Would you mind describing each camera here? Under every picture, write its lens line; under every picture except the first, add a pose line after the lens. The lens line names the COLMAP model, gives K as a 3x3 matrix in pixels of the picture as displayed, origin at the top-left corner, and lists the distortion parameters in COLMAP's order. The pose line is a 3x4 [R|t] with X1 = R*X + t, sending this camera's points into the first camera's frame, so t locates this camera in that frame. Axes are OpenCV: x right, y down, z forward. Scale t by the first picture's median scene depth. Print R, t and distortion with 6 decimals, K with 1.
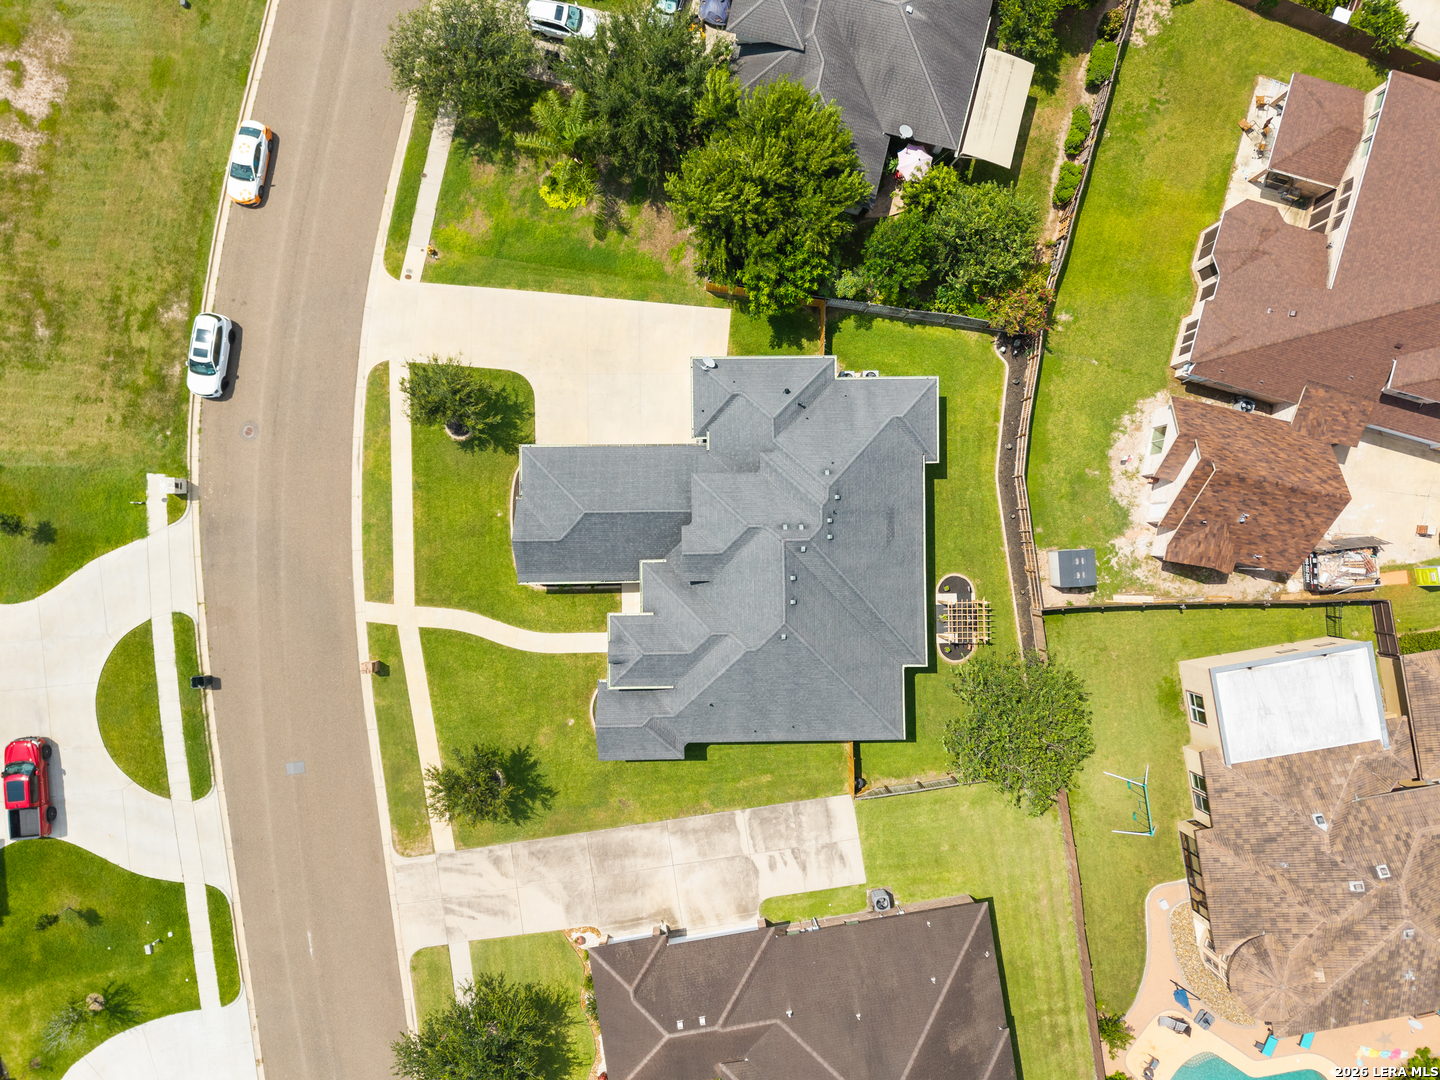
lens RADIAL K [[965.1, 0, 717.3], [0, 965.1, 544.1], [0, 0, 1]] dist [0.017770, -0.015743]
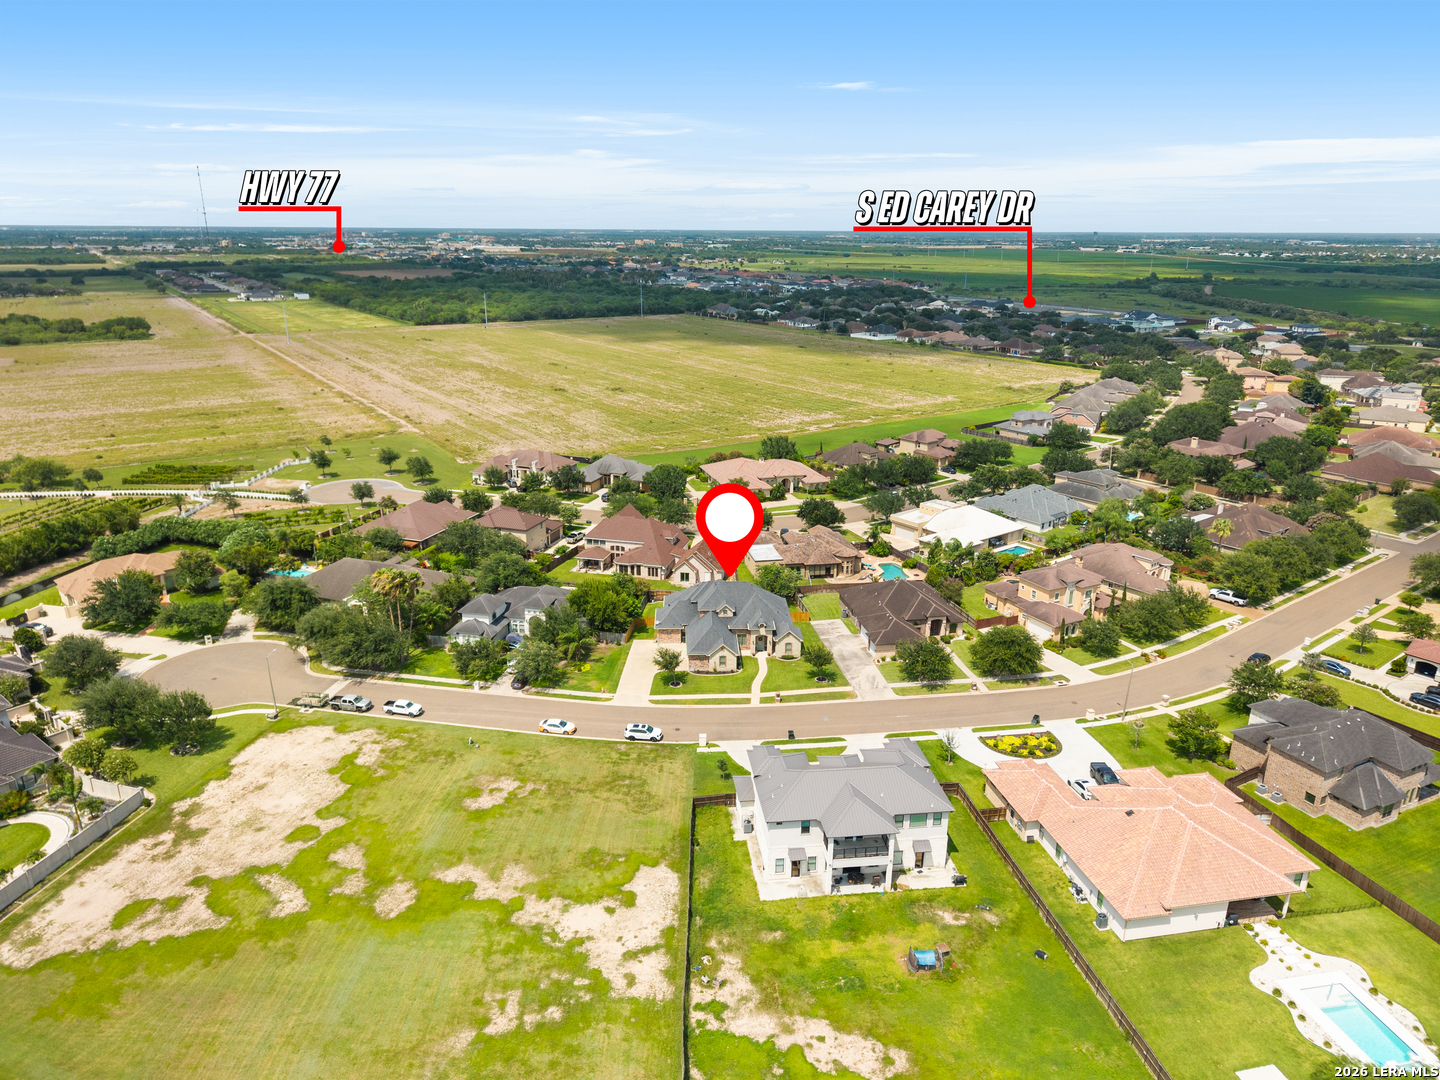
lens RADIAL K [[970.0, 0, 720.2], [0, 970.0, 498.1], [0, 0, 1]] dist [0.101504, -0.001755]
pose [[-0.027229, -0.287862, 0.957285, -2.475342], [0.999605, -0.001200, 0.028072, -0.080366], [-0.006932, 0.957671, 0.287781, -0.153464]]
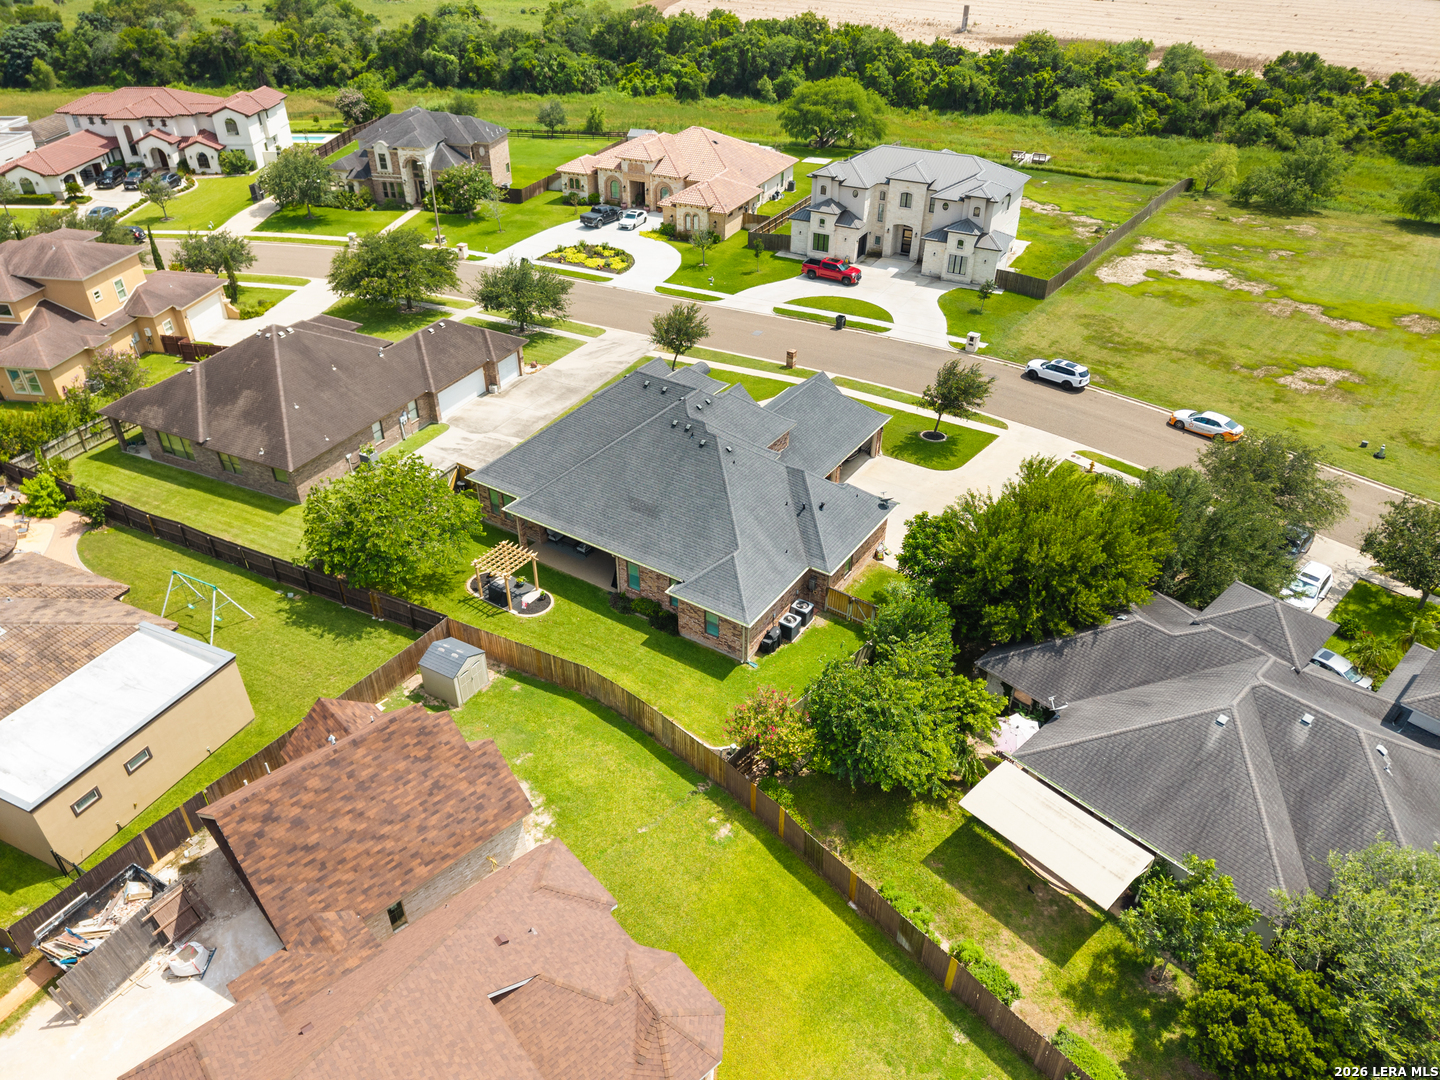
lens RADIAL K [[965.1, 0, 717.3], [0, 965.1, 544.1], [0, 0, 1]] dist [0.017770, -0.015743]
pose [[-0.556202, 0.445657, -0.701448, 0.754064], [-0.830860, -0.316151, 0.457953, -0.481965], [-0.017674, 0.837519, 0.546122, 0.477010]]
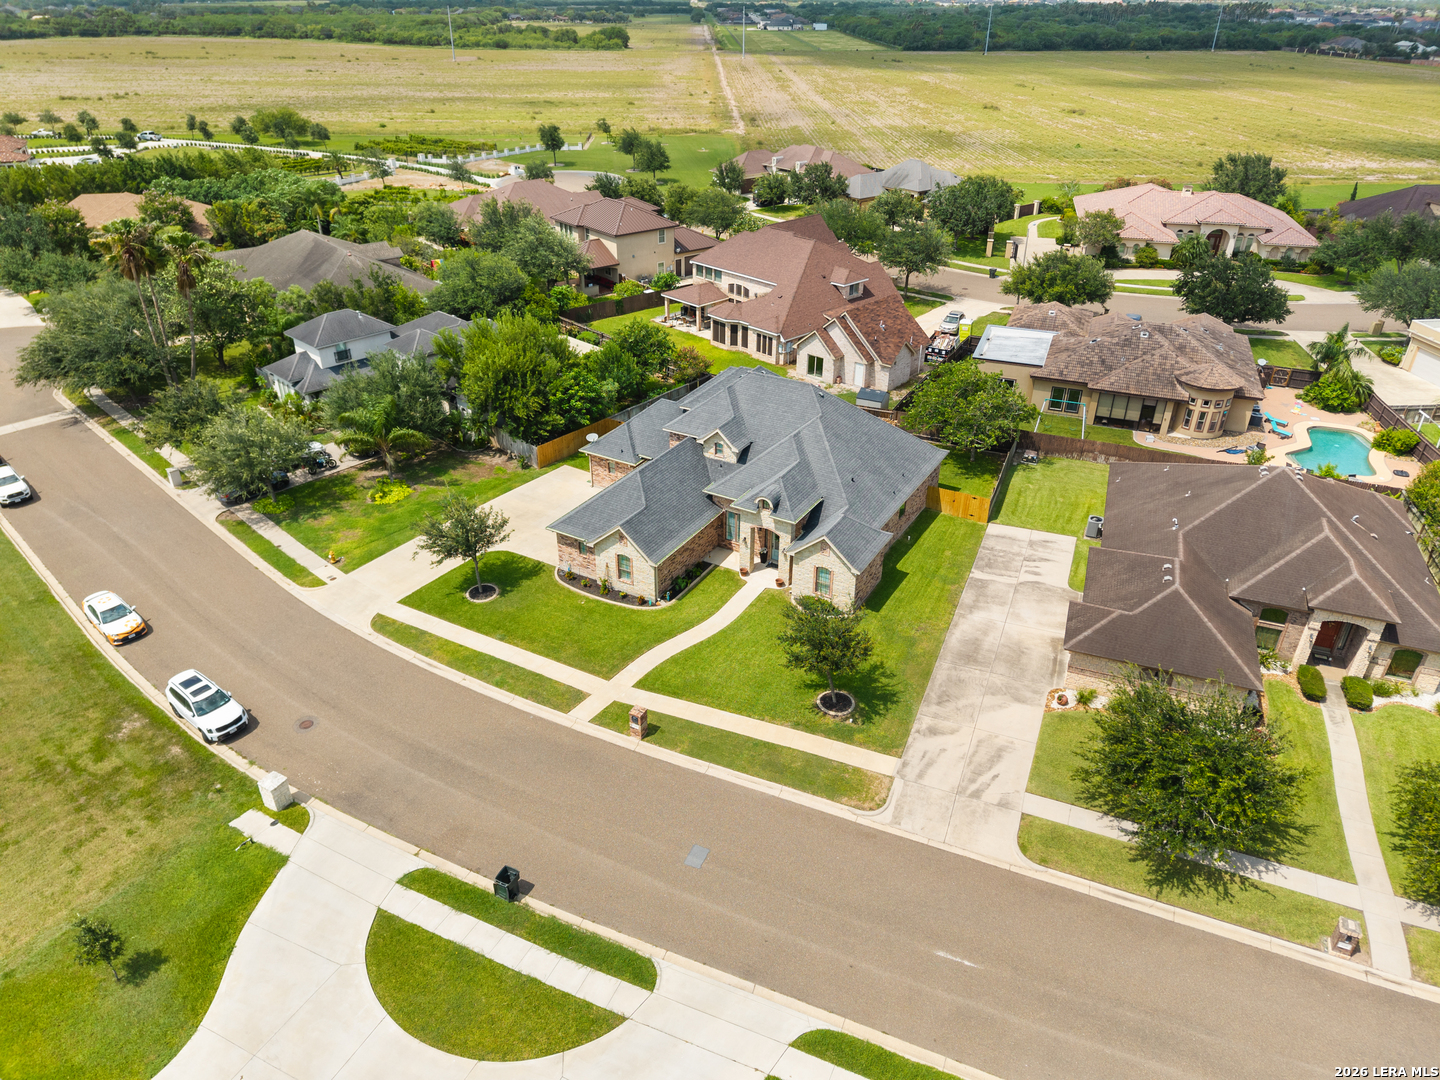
lens RADIAL K [[965.1, 0, 717.3], [0, 965.1, 544.1], [0, 0, 1]] dist [0.017770, -0.015743]
pose [[0.511891, -0.446076, 0.734155, -0.827495], [0.859011, 0.257546, -0.442460, 0.486423], [0.008293, 0.857138, 0.515019, 0.466825]]
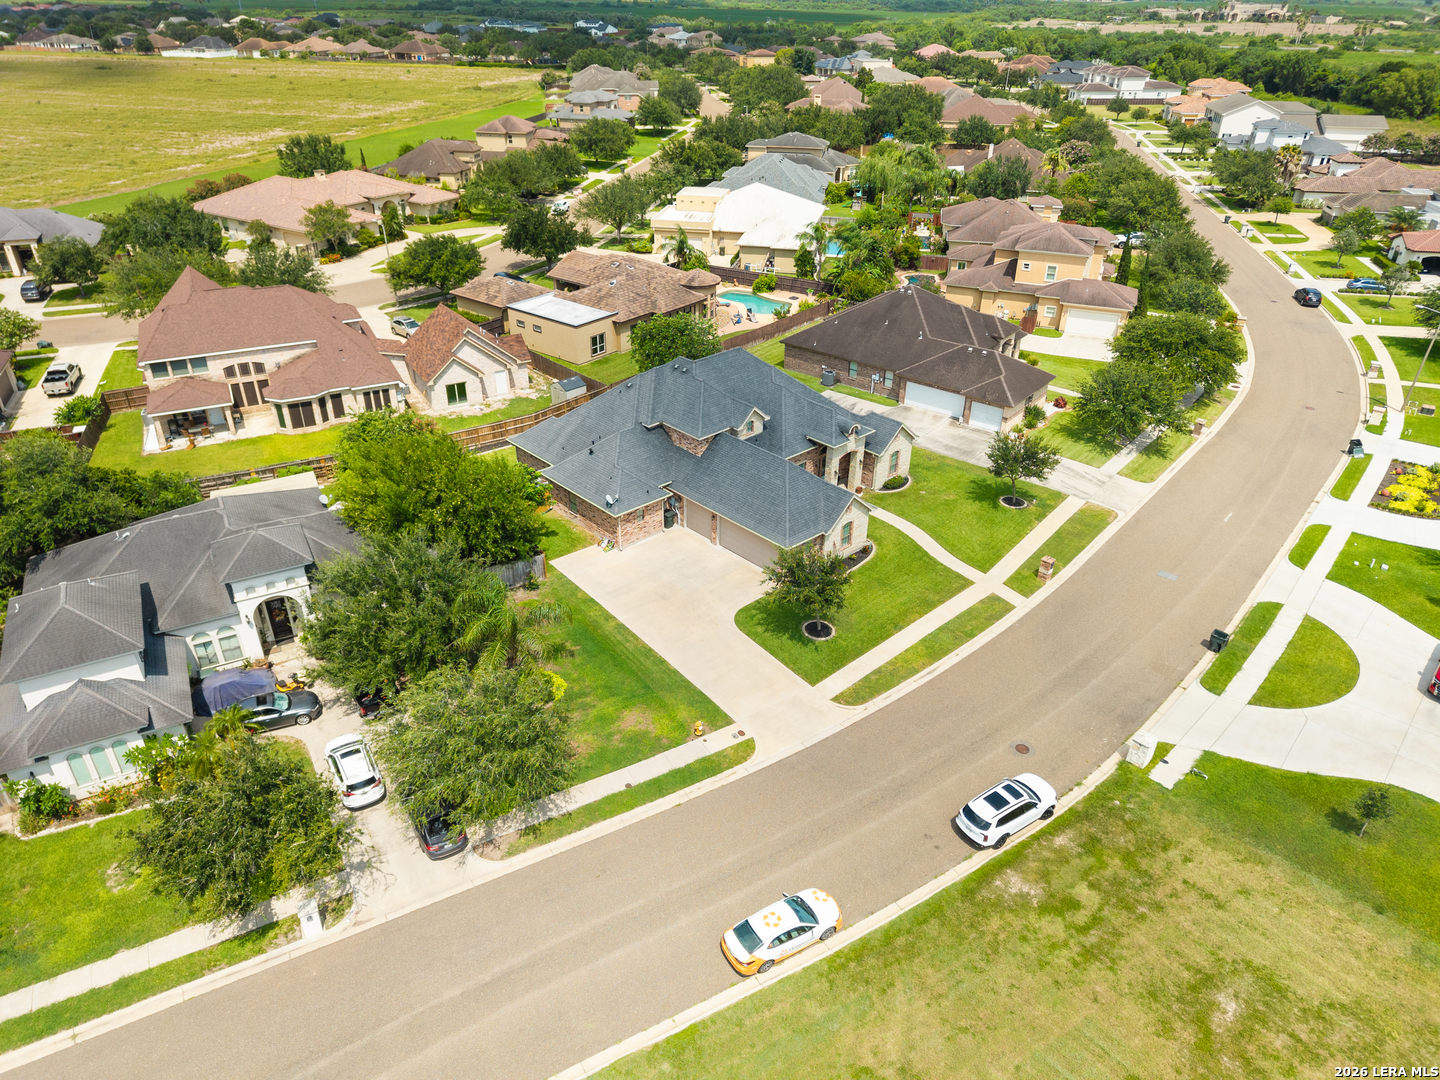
lens RADIAL K [[965.1, 0, 717.3], [0, 965.1, 544.1], [0, 0, 1]] dist [0.017770, -0.015743]
pose [[-0.669685, -0.398523, 0.626659, -0.744711], [0.742324, -0.334379, 0.580643, -0.703109], [-0.021858, 0.854032, 0.519761, 0.452385]]
